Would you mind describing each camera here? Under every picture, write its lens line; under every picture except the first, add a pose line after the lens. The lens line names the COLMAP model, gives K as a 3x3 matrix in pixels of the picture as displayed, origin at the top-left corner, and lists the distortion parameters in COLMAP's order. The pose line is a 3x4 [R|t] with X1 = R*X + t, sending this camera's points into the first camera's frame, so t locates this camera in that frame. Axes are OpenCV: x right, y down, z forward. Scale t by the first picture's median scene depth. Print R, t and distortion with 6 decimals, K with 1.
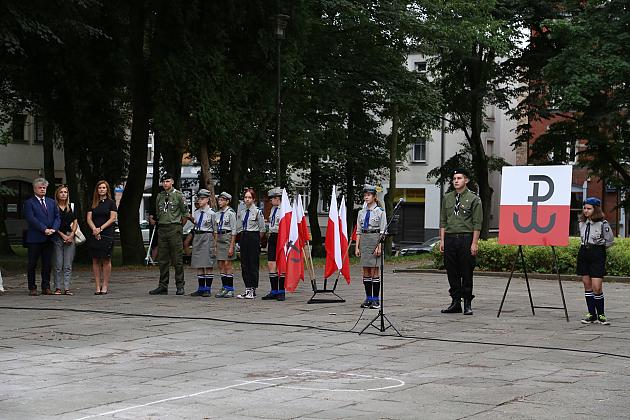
lens RADIAL K [[1358.0, 0, 314.9], [0, 1358.0, 195.1], [0, 0, 1]] dist [0.476985, 0.179263]
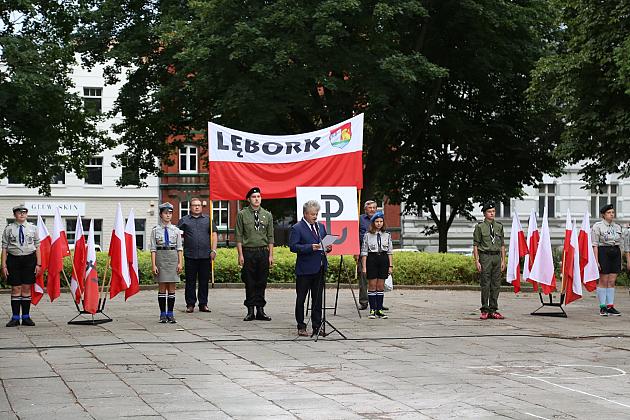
lens RADIAL K [[1358.0, 0, 314.9], [0, 1358.0, 195.1], [0, 0, 1]] dist [0.476985, 0.179263]
pose [[0.647758, 0.003613, 0.761838, -0.647050], [0.003416, 0.999965, -0.007648, -0.004792], [-0.761839, 0.007556, 0.647723, 0.238157]]
